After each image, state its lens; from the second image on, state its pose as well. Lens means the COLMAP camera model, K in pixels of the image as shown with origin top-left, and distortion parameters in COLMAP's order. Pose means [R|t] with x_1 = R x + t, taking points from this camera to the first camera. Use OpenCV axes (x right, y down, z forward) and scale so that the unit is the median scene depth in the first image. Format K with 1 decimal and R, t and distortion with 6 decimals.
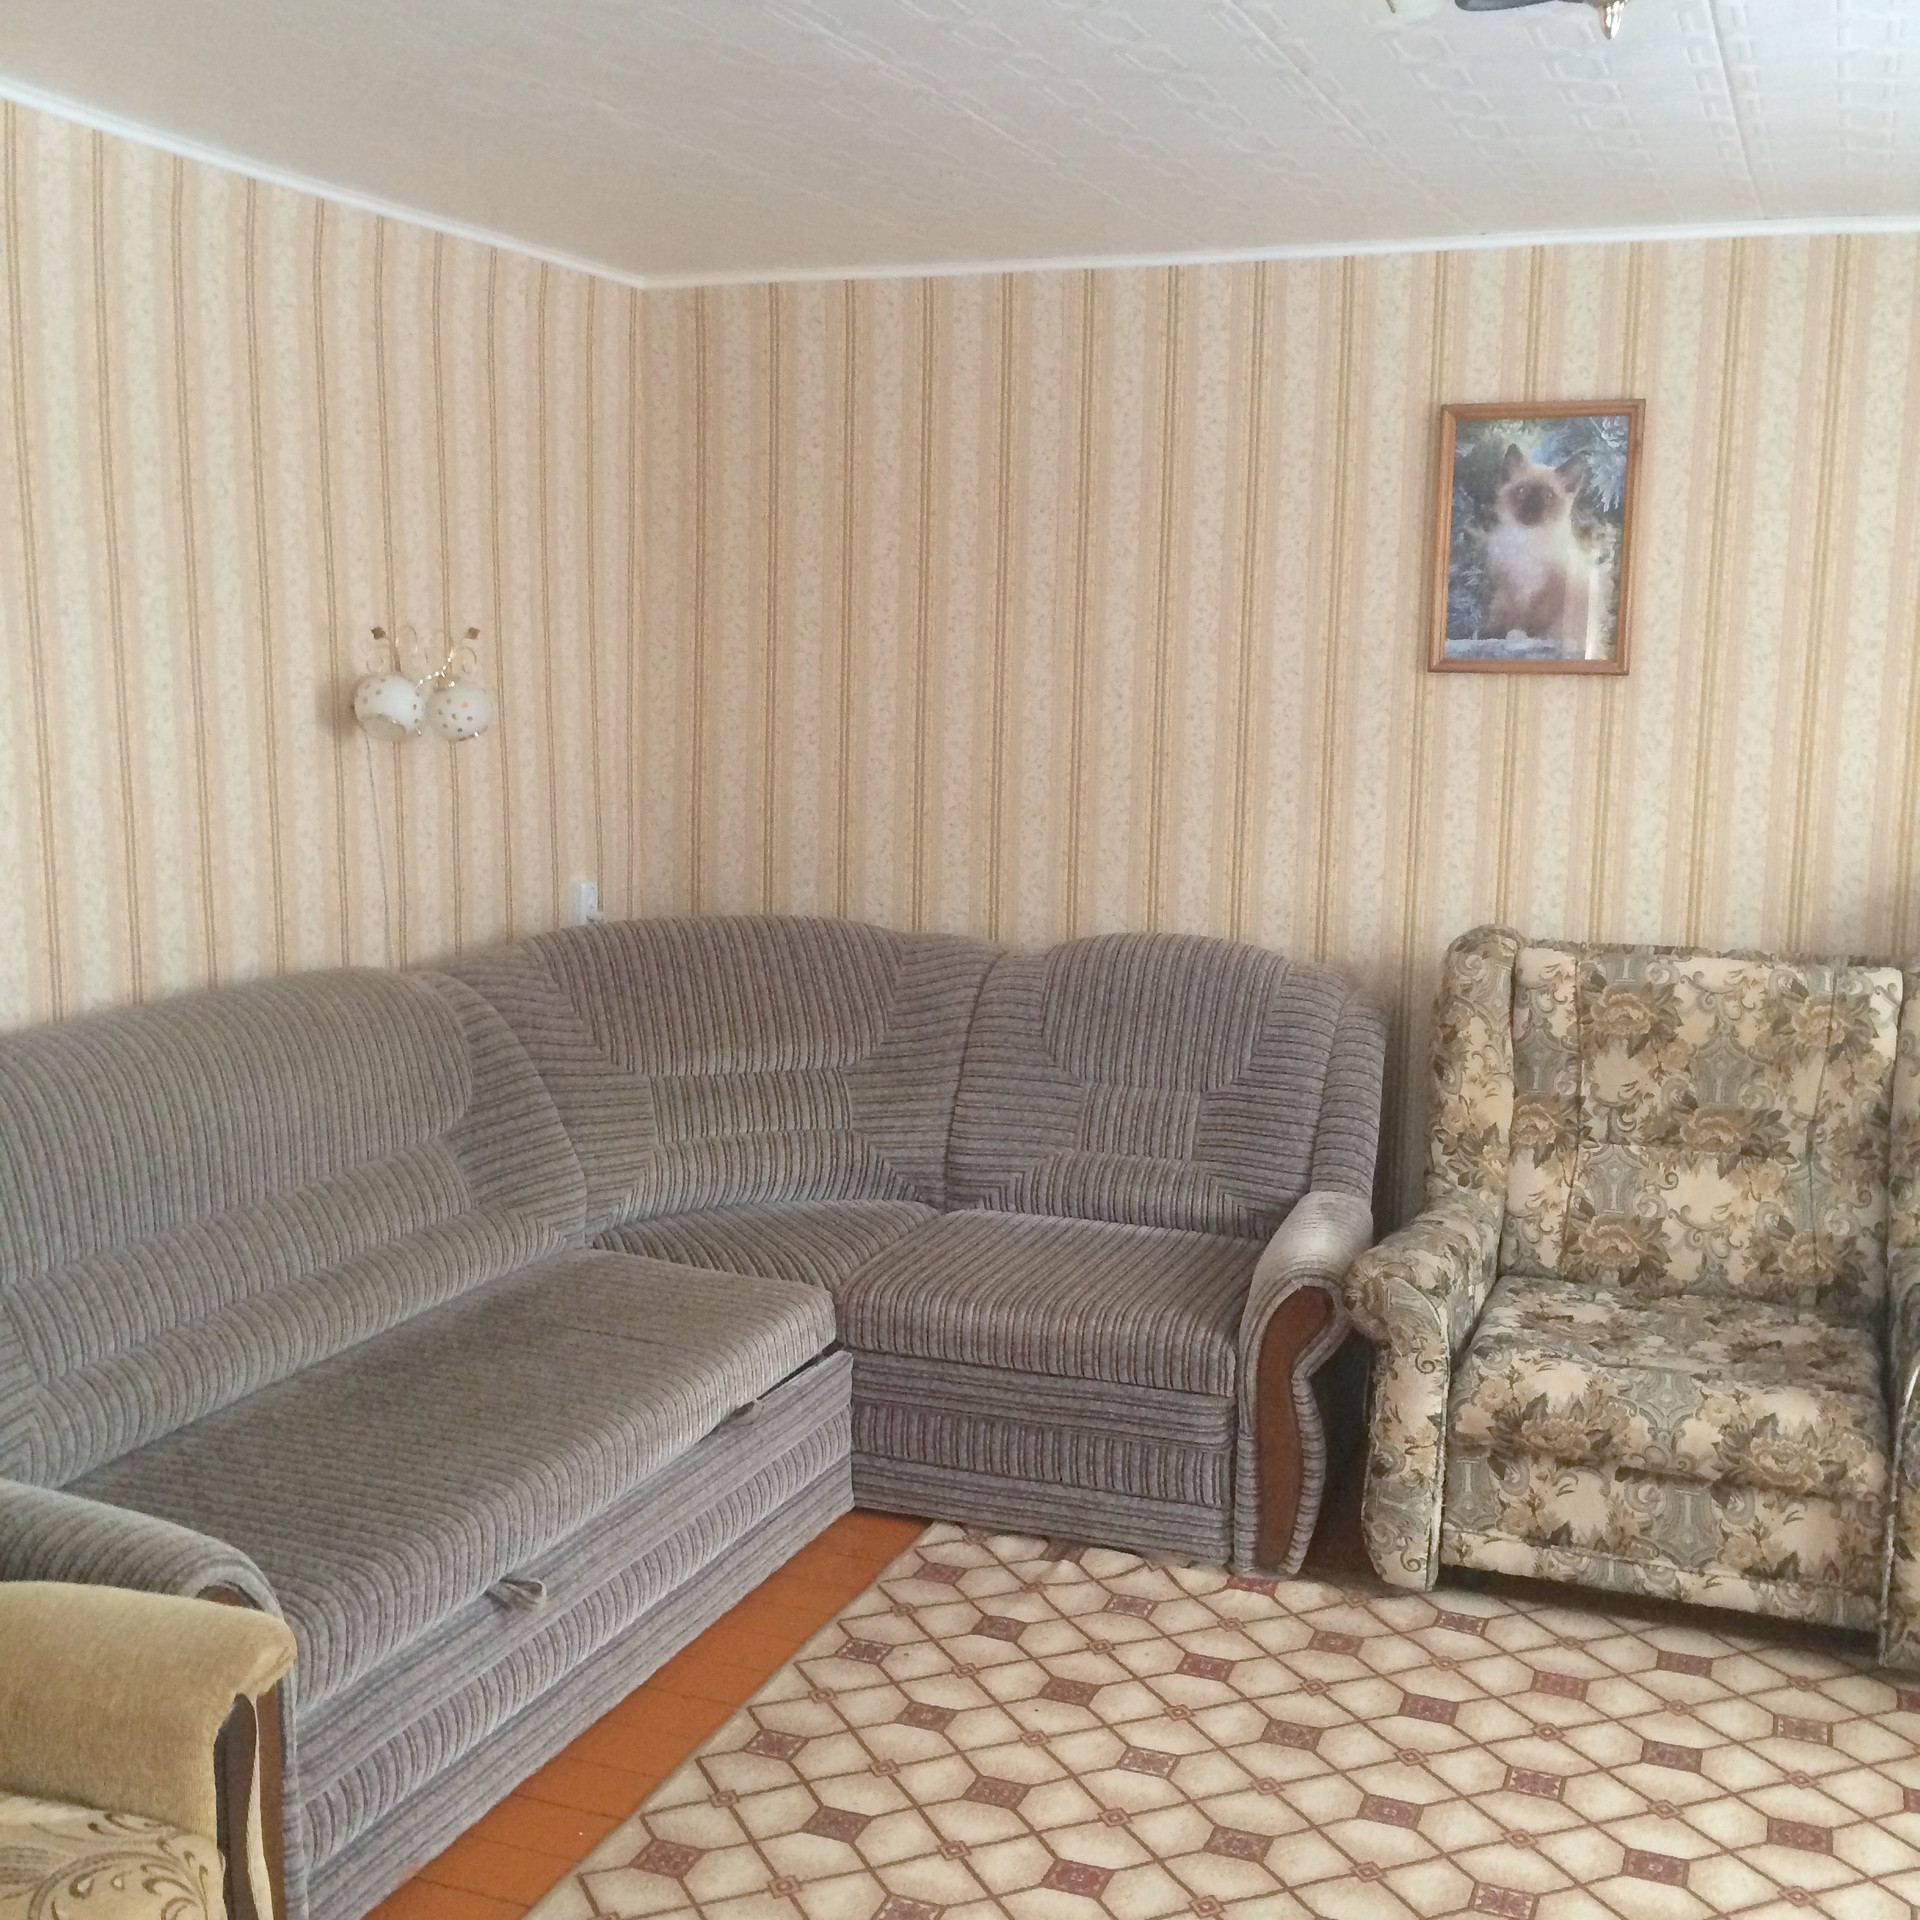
lens RADIAL K [[2167.0, 0, 961.6], [0, 2167.0, 943.5], [0, 0, 1]] dist [0.076021, -0.140862]
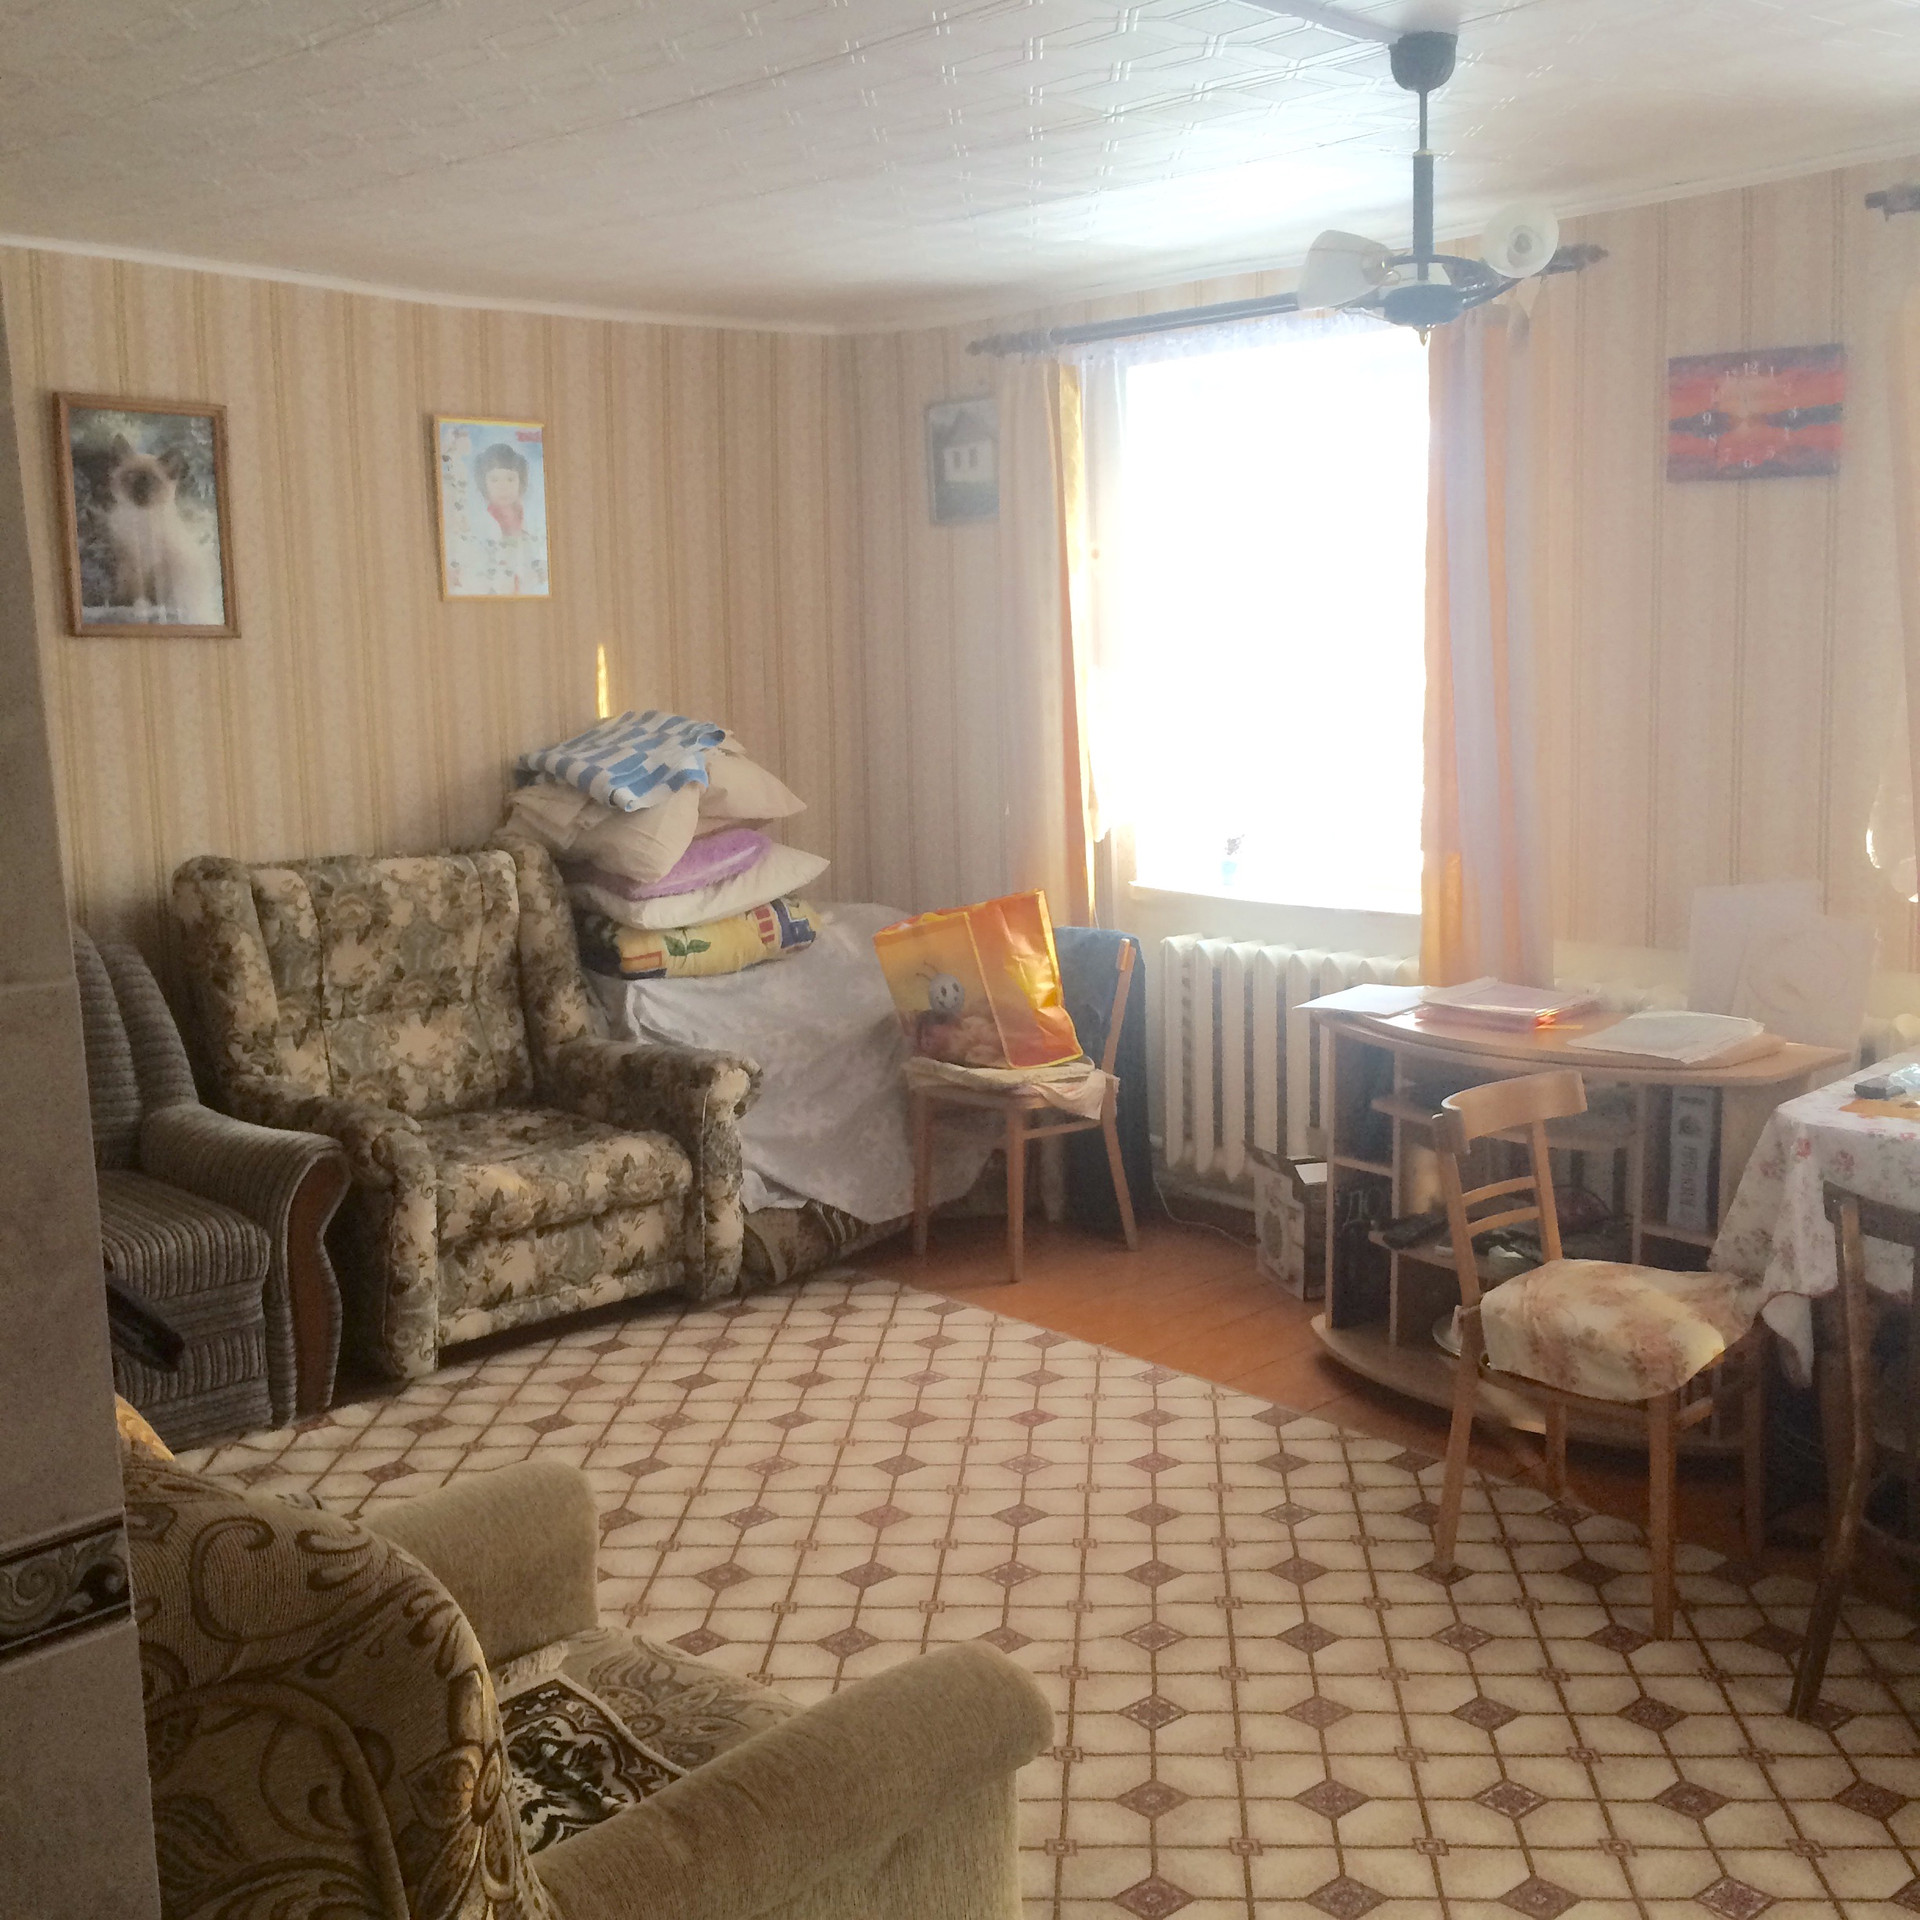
lens RADIAL K [[2167.0, 0, 961.6], [0, 2167.0, 943.5], [0, 0, 1]] dist [0.076021, -0.140862]
pose [[0.422243, -0.140811, 0.895479, -0.666681], [0.126900, 0.987316, 0.095415, -0.023760], [-0.897556, 0.073348, 0.434756, 0.152755]]
